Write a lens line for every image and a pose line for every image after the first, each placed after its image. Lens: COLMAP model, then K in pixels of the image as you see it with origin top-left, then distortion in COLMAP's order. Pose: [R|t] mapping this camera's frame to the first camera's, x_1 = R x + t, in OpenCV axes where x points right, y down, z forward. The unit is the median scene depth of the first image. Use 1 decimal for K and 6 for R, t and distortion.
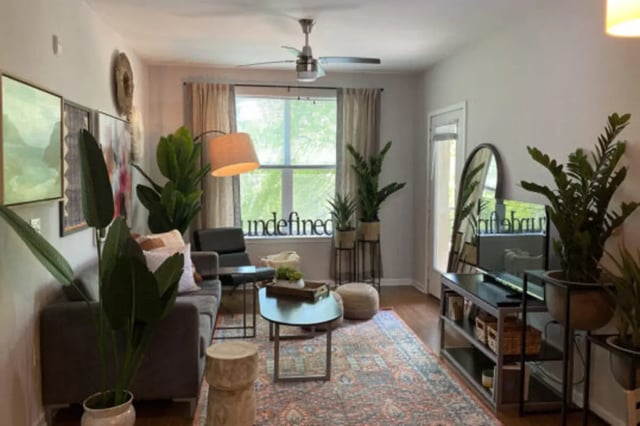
lens RADIAL K [[512.7, 0, 320.9], [0, 512.7, 213.0], [0, 0, 1]] dist [0.015282, -0.003155]
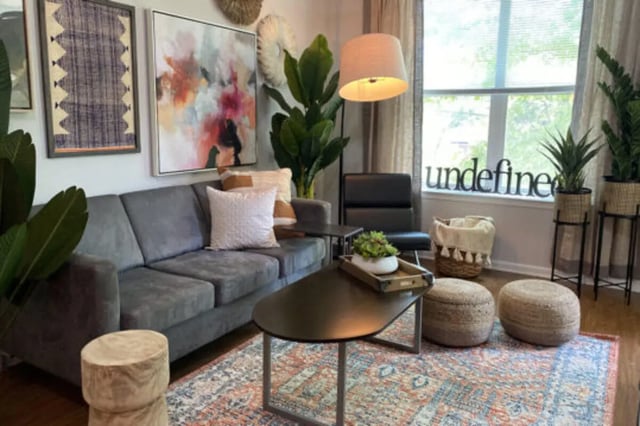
lens RADIAL K [[512.7, 0, 319.8], [0, 512.7, 210.4], [0, 0, 1]] dist [0.015282, -0.003155]
pose [[0.771444, 0.116660, -0.625512, 0.192782], [-0.061093, 0.992087, 0.109682, 0.005509], [0.633358, -0.046399, 0.772467, 0.322026]]
